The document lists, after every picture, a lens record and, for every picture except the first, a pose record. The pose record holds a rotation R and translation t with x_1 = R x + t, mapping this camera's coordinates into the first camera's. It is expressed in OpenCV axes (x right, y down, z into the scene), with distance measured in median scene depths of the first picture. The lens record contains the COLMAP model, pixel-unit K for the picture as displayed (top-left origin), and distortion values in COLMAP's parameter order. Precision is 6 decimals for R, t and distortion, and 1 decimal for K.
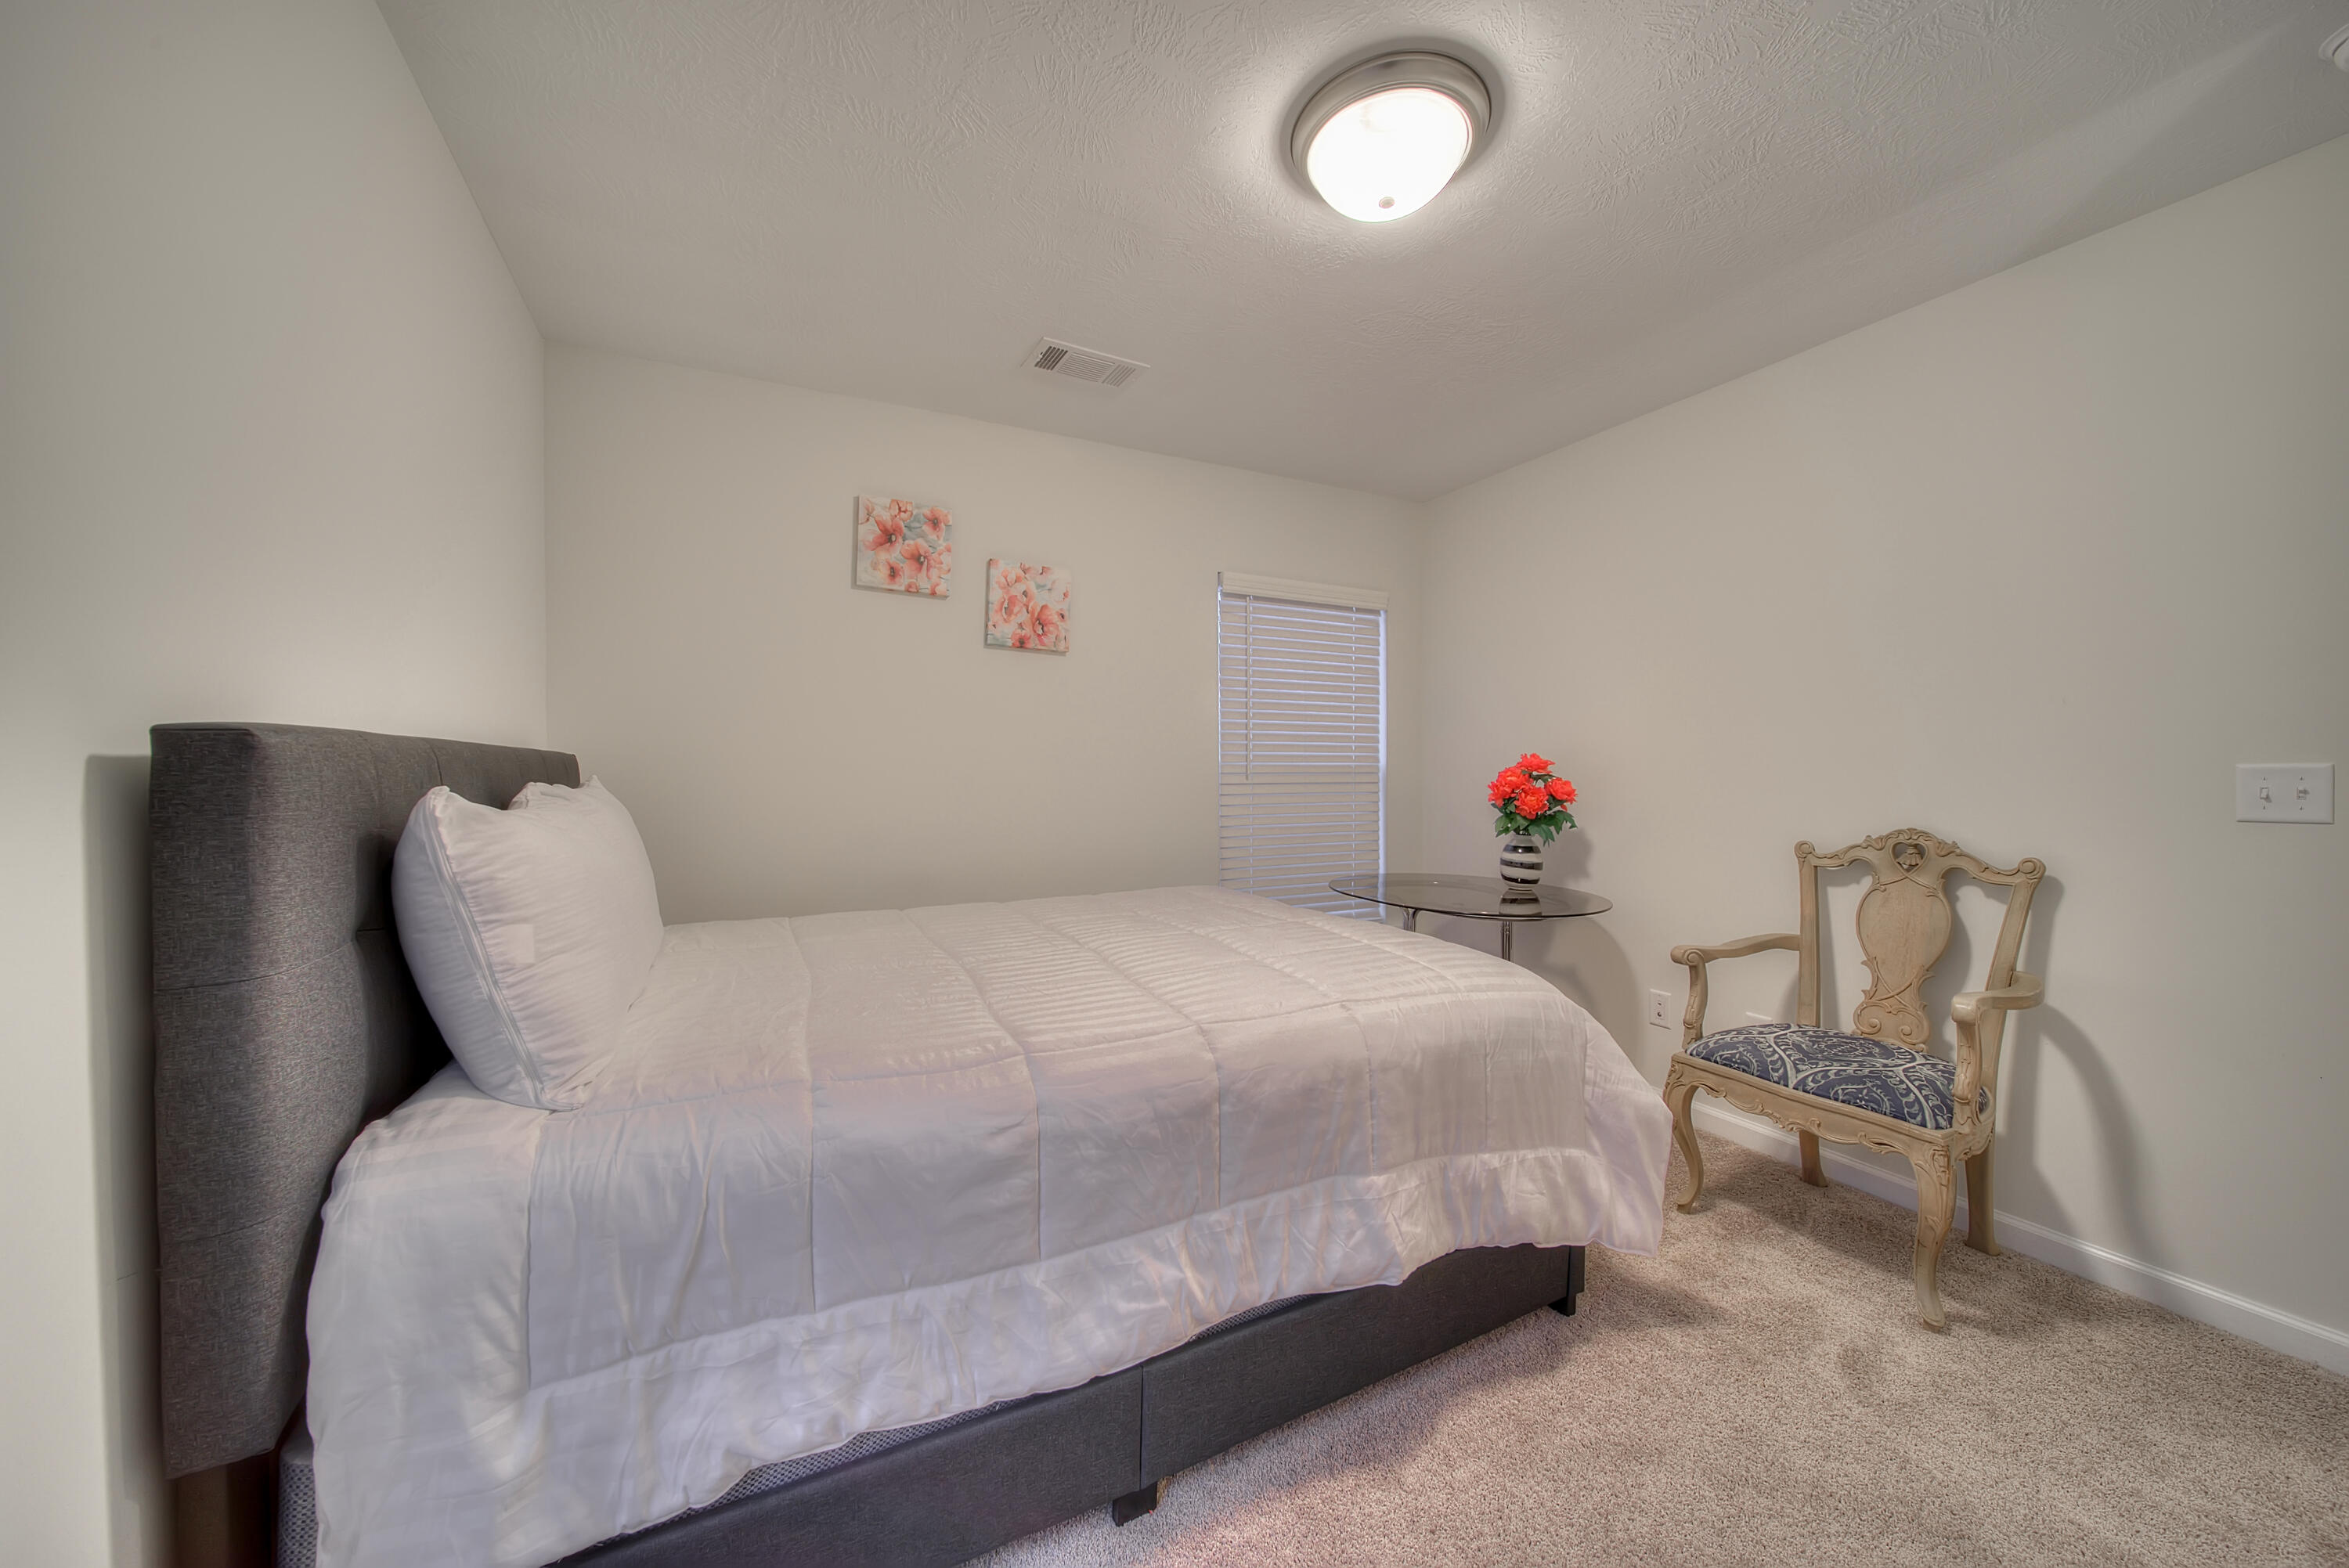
lens RADIAL K [[832.7, 0, 1174.5], [0, 832.7, 784.0], [0, 0, 1]] dist [-0.000338, 0.000020]
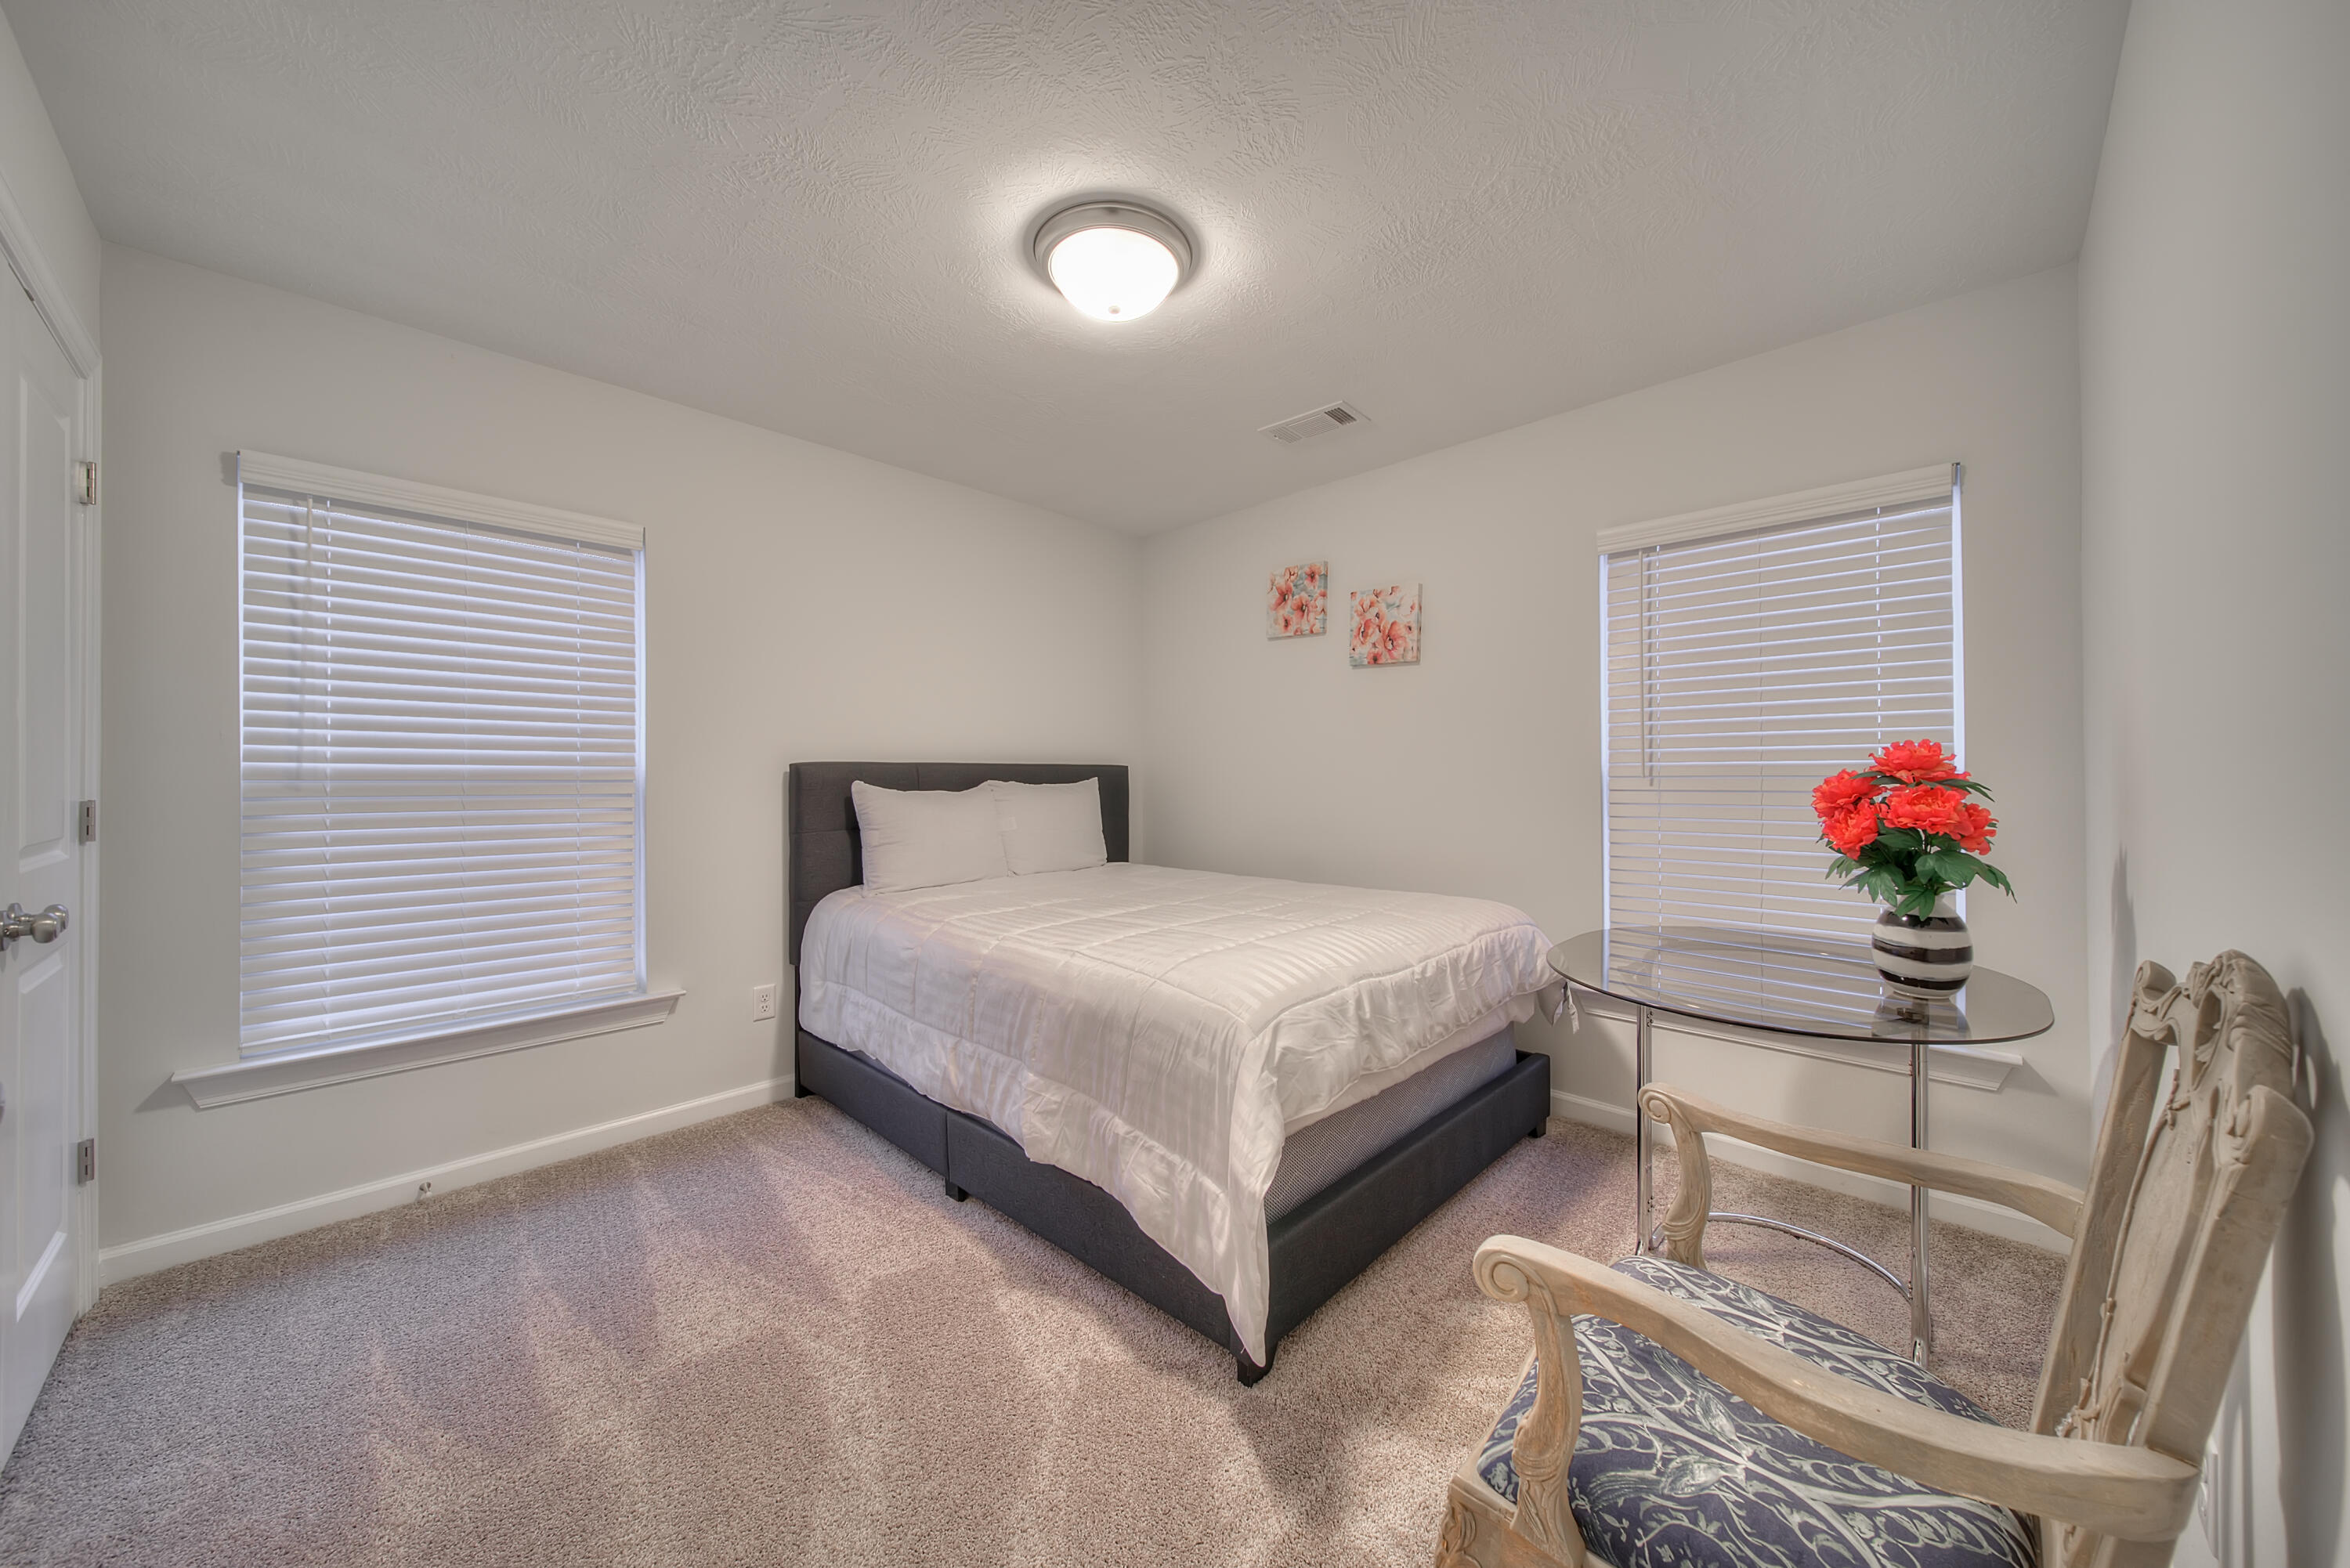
lens RADIAL K [[822.2, 0, 1171.1], [0, 822.2, 776.4], [0, 0, 1]] dist [-0.000125, 0.000083]
pose [[0.323741, -0.000446, -0.946146, 0.782741], [-0.013546, 0.999895, -0.005107, -0.002972], [0.946049, 0.014469, 0.323701, 0.386778]]
